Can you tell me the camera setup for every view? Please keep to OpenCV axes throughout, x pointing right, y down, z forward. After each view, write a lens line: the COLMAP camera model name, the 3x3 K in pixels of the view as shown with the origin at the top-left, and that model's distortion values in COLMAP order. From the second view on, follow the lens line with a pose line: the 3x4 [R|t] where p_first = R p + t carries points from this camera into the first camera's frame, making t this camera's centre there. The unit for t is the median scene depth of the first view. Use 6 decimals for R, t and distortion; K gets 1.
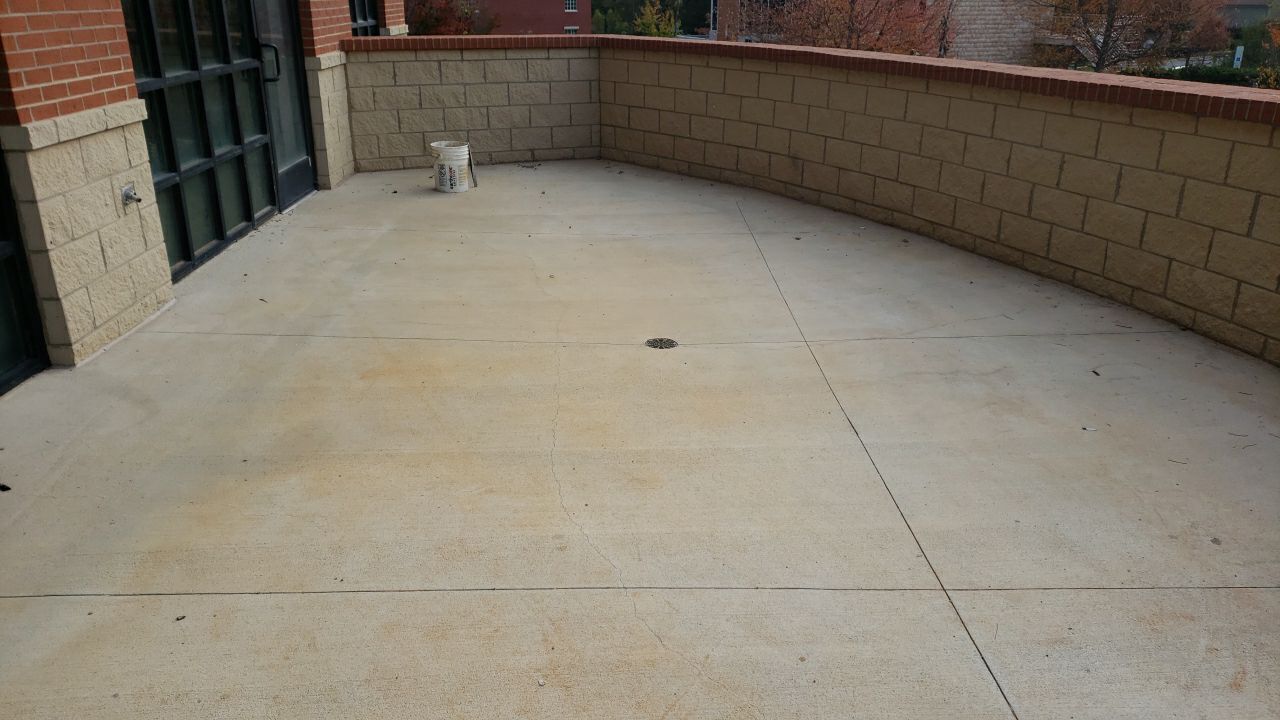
lens RADIAL K [[969.3, 0, 637.4], [0, 969.3, 363.0], [0, 0, 1]] dist [0.001716, -0.004968]
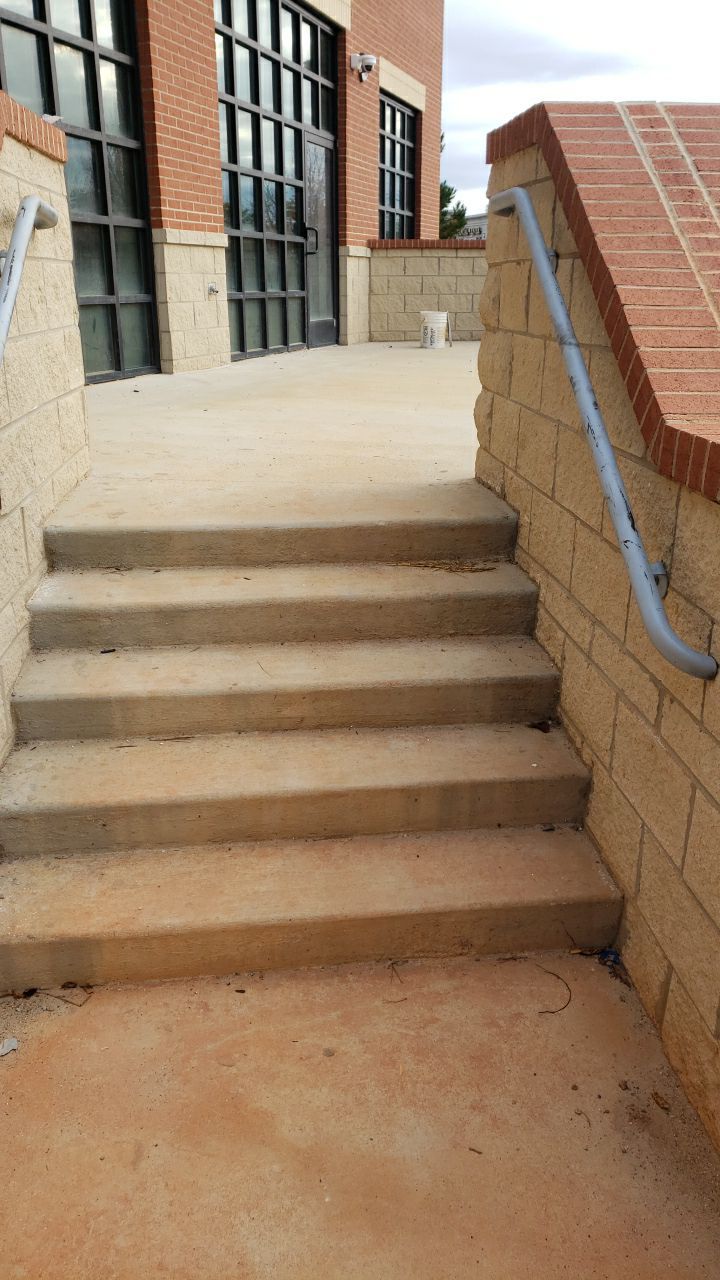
lens RADIAL K [[969.3, 0, 361.6], [0, 969.3, 638.1], [0, 0, 1]] dist [0.001716, -0.004968]
pose [[0.942211, 0.113060, -0.315365, 0.214310], [-0.117463, 0.993064, 0.005076, 0.261154], [0.313751, 0.032261, 0.948957, -0.333636]]
